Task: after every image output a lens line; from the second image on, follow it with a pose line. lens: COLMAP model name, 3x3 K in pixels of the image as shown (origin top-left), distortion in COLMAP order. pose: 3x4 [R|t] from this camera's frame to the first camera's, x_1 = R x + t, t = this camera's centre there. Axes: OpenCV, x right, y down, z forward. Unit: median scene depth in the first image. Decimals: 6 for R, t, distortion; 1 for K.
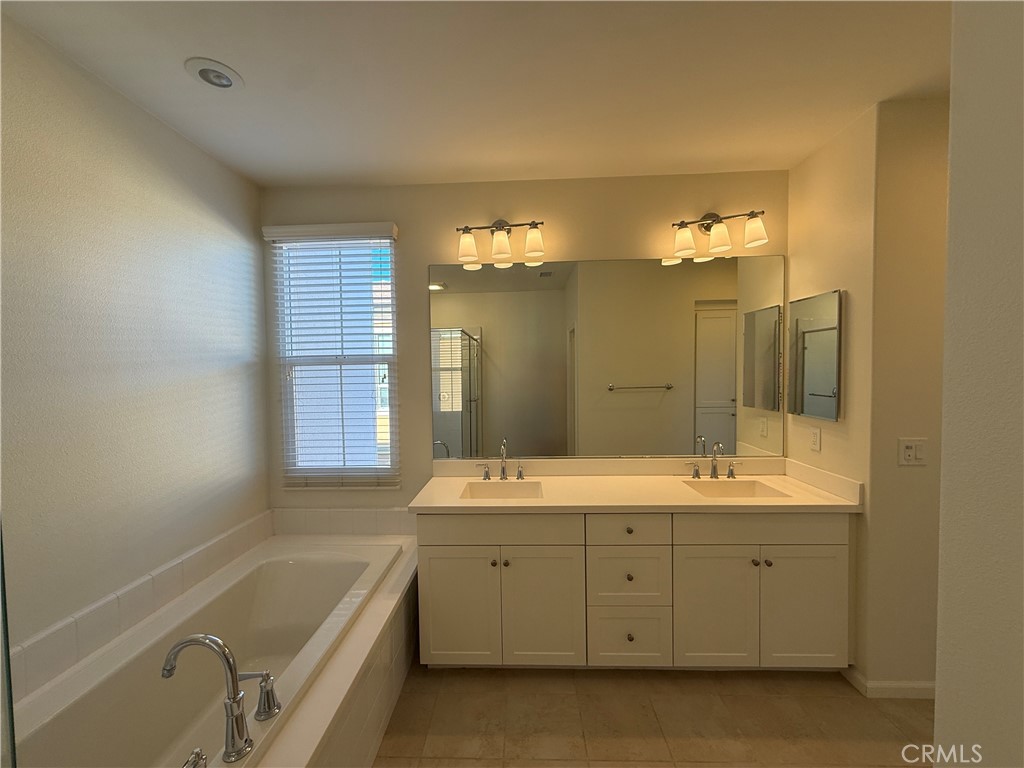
lens RADIAL K [[408.9, 0, 508.4], [0, 408.9, 382.9], [0, 0, 1]] dist [-0.000330, 0.000525]
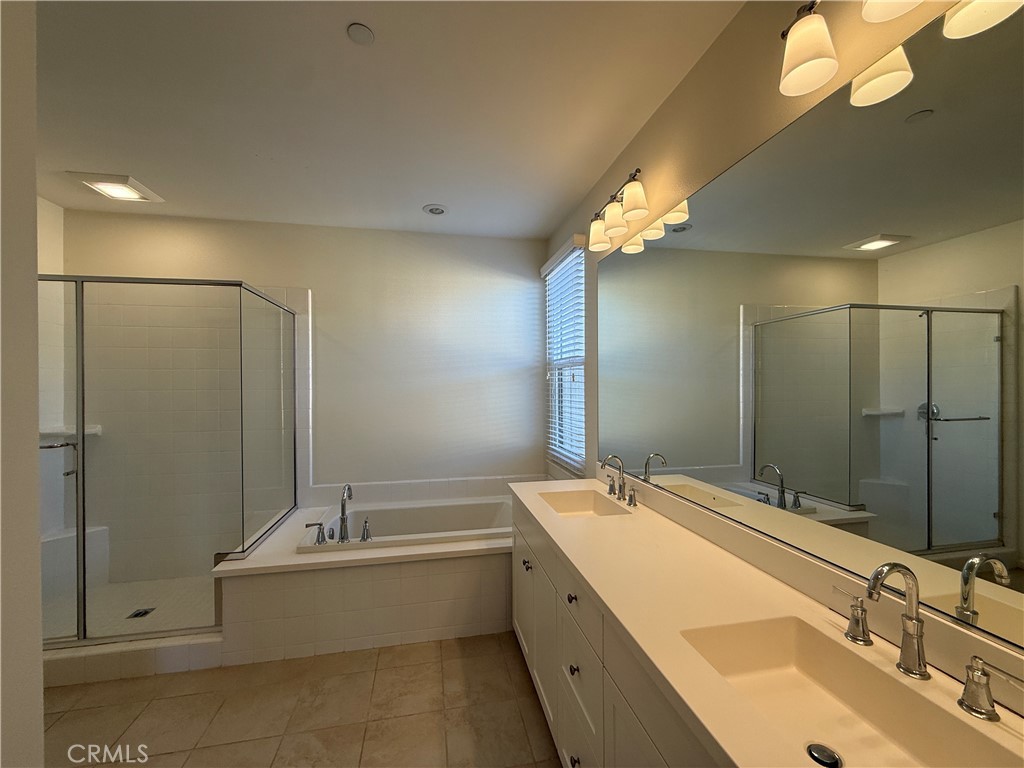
lens RADIAL K [[408.9, 0, 508.4], [0, 408.9, 382.9], [0, 0, 1]] dist [-0.000330, 0.000525]
pose [[0.232282, 0.009411, -0.972603, 0.892831], [-0.032602, 0.999467, 0.001885, 0.009641], [0.972102, 0.031271, 0.232464, 0.704794]]
